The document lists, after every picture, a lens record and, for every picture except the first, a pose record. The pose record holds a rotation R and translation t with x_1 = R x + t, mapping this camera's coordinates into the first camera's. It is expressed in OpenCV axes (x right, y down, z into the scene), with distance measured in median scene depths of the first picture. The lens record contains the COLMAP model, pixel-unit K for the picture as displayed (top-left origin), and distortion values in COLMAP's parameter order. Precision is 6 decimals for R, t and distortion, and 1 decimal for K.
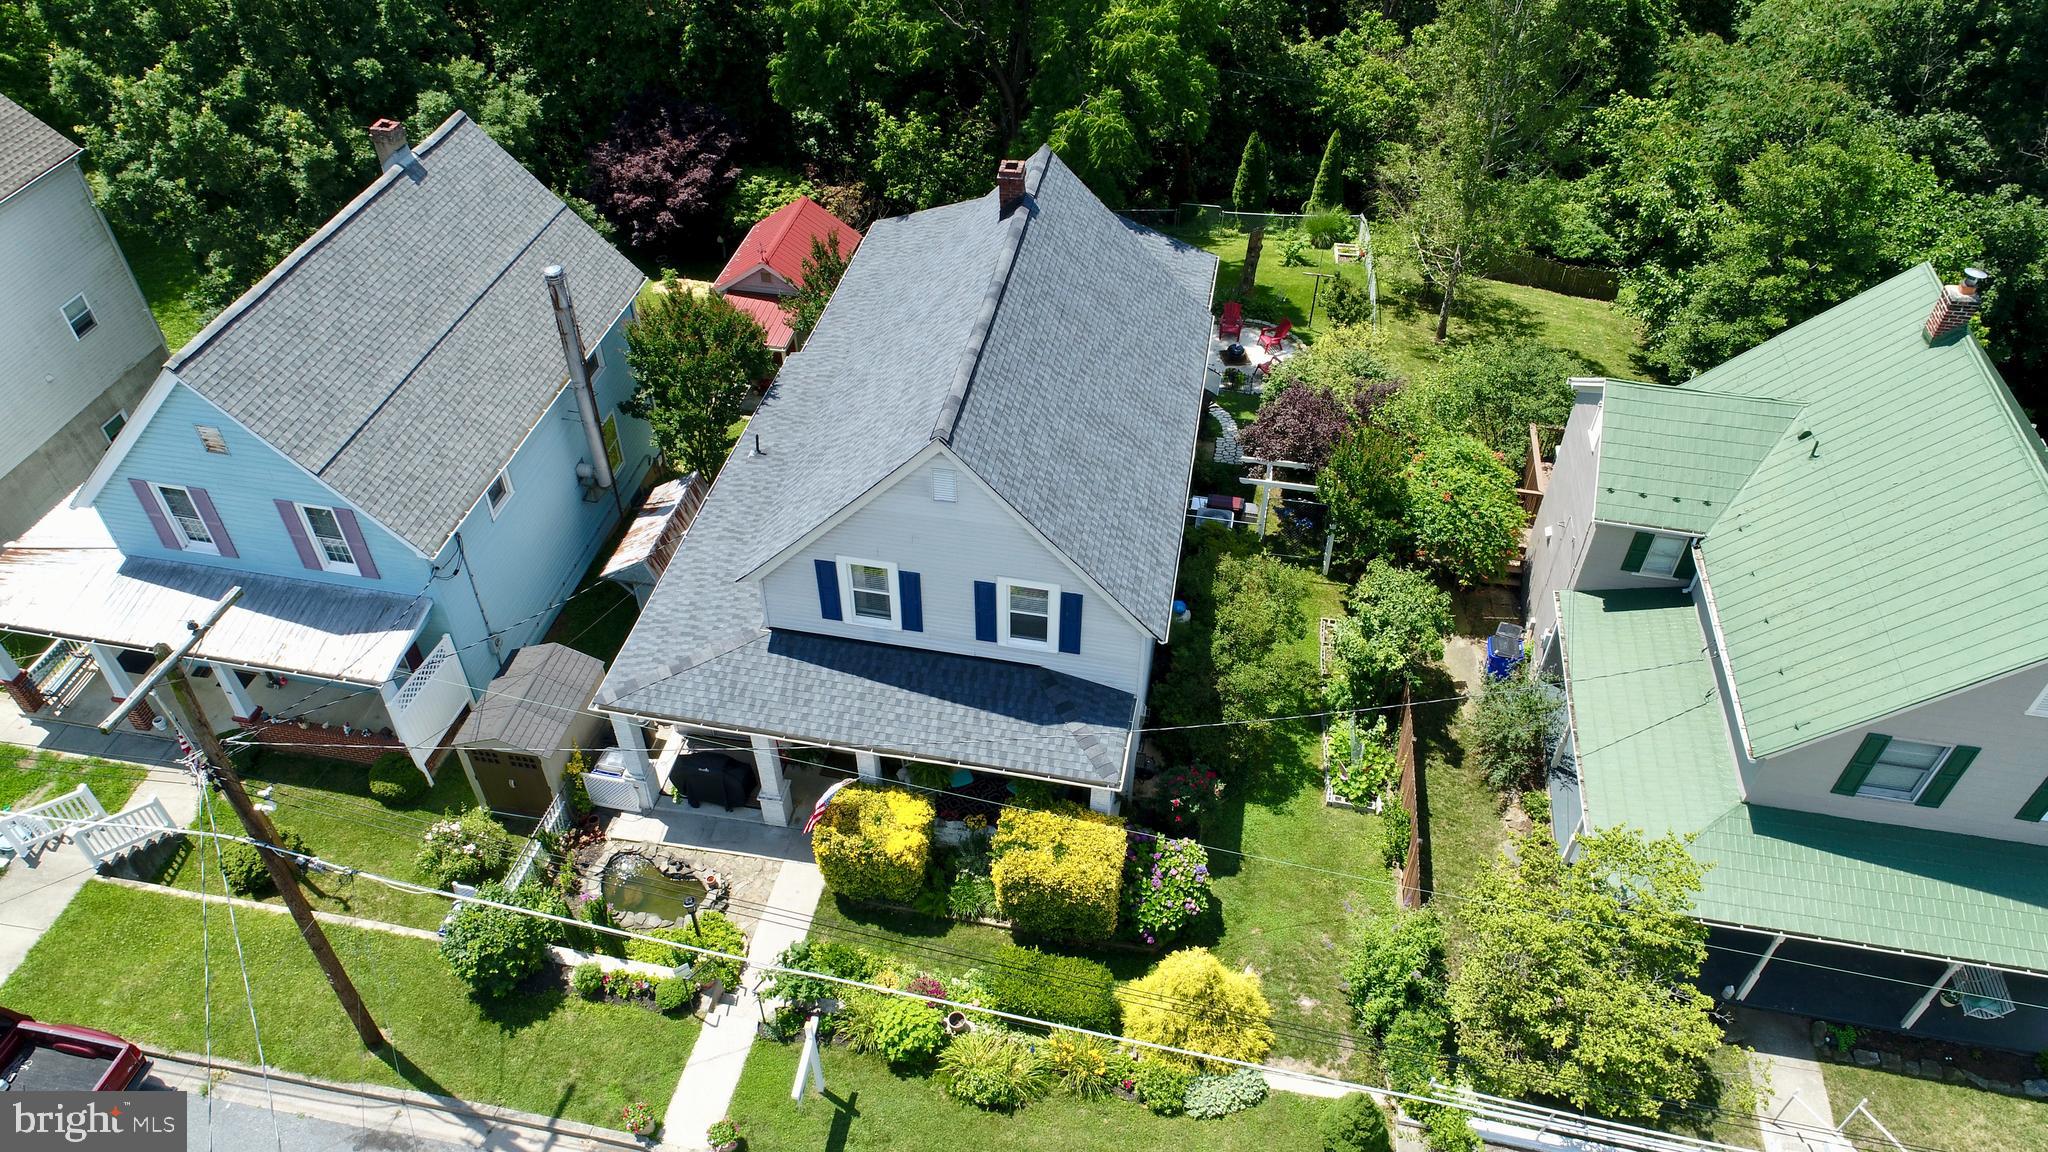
lens RADIAL K [[1422.3, 0, 1027.9], [0, 1422.3, 582.9], [0, 0, 1]] dist [-0.007770, 0.034374]
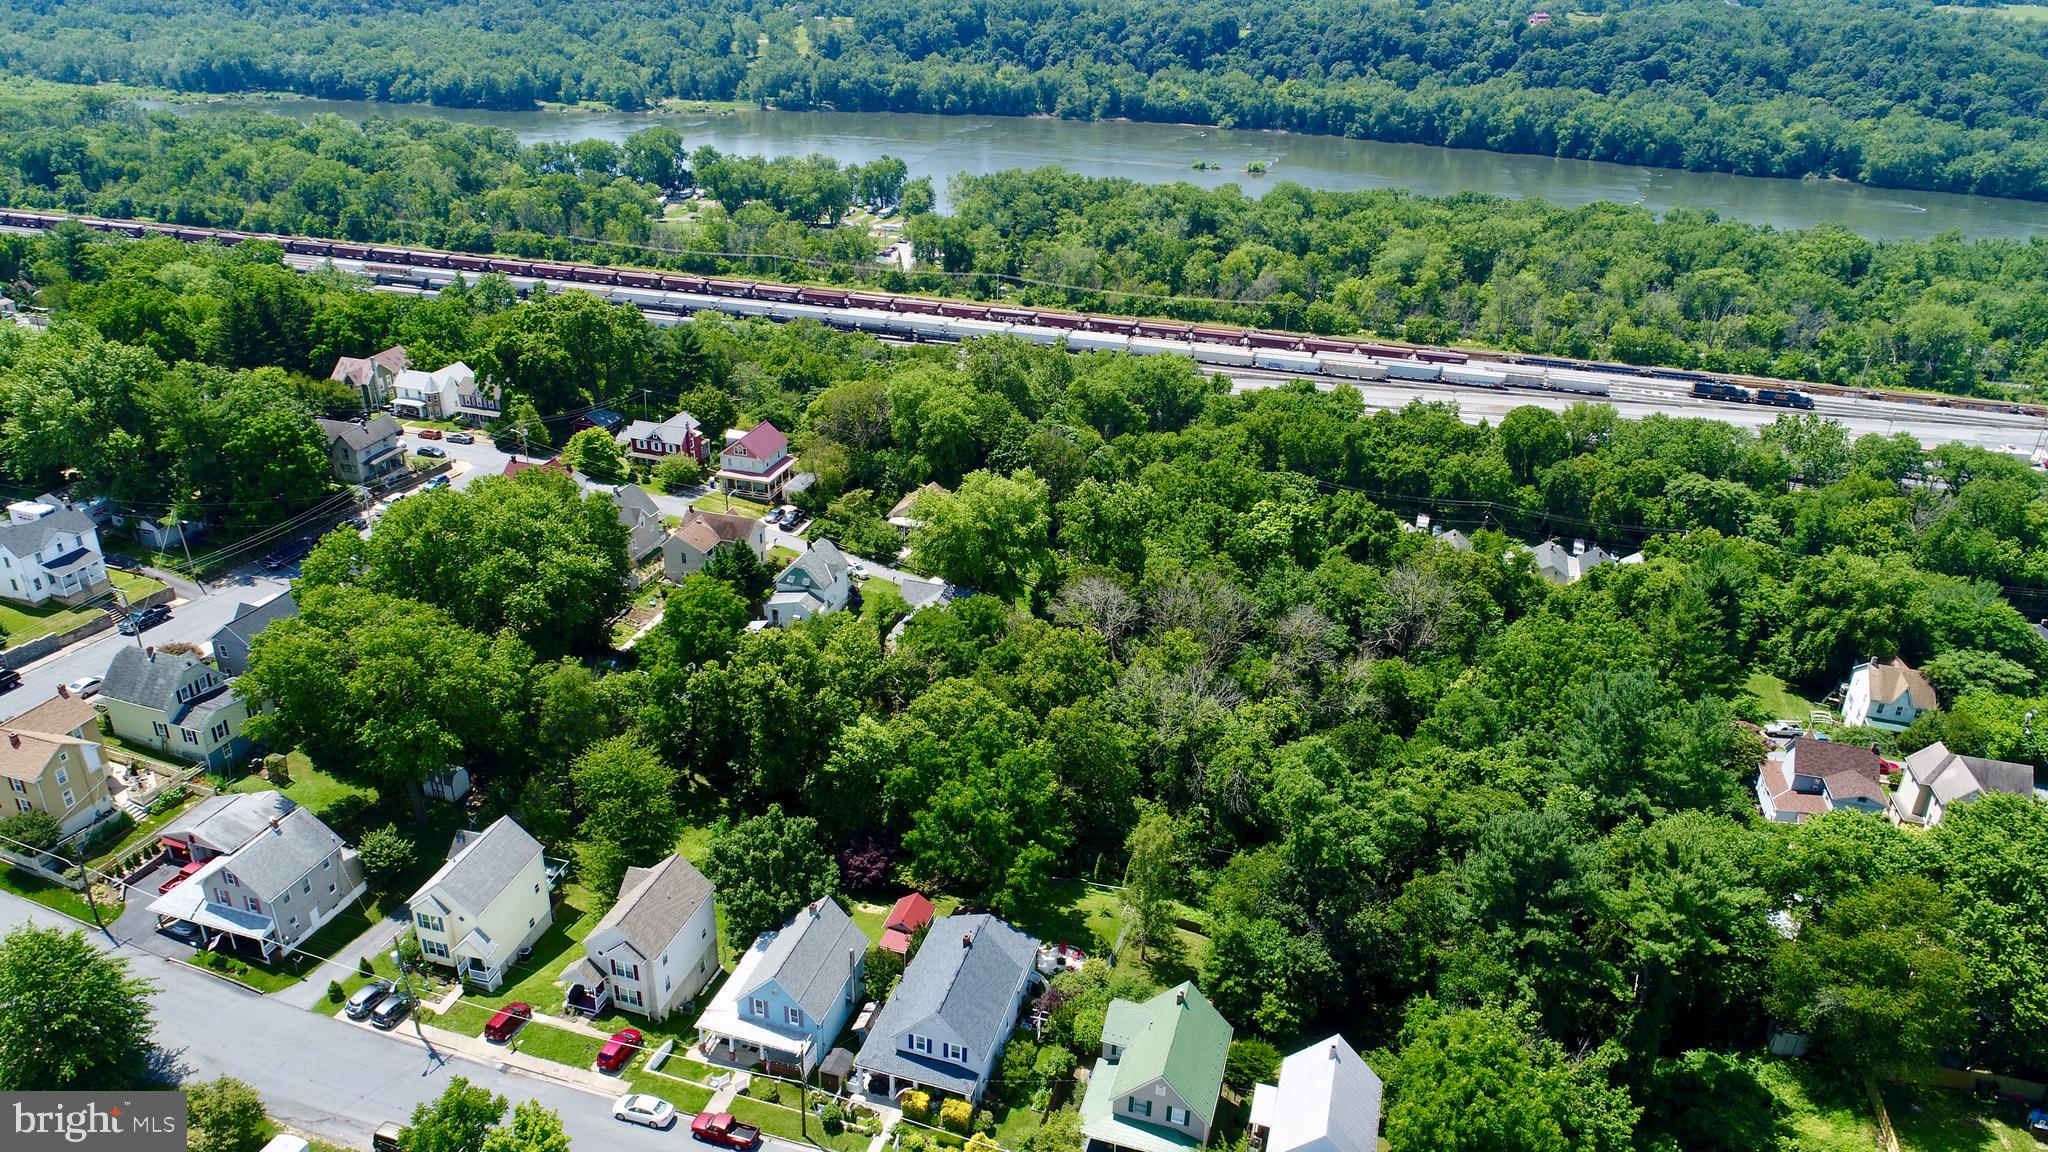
lens RADIAL K [[1422.3, 0, 1027.9], [0, 1422.3, 582.9], [0, 0, 1]] dist [-0.007770, 0.034374]
pose [[0.994277, 0.067648, -0.082681, 0.471155], [-0.088186, 0.956572, -0.277838, -0.157658], [0.060295, 0.283539, 0.957063, -3.476208]]
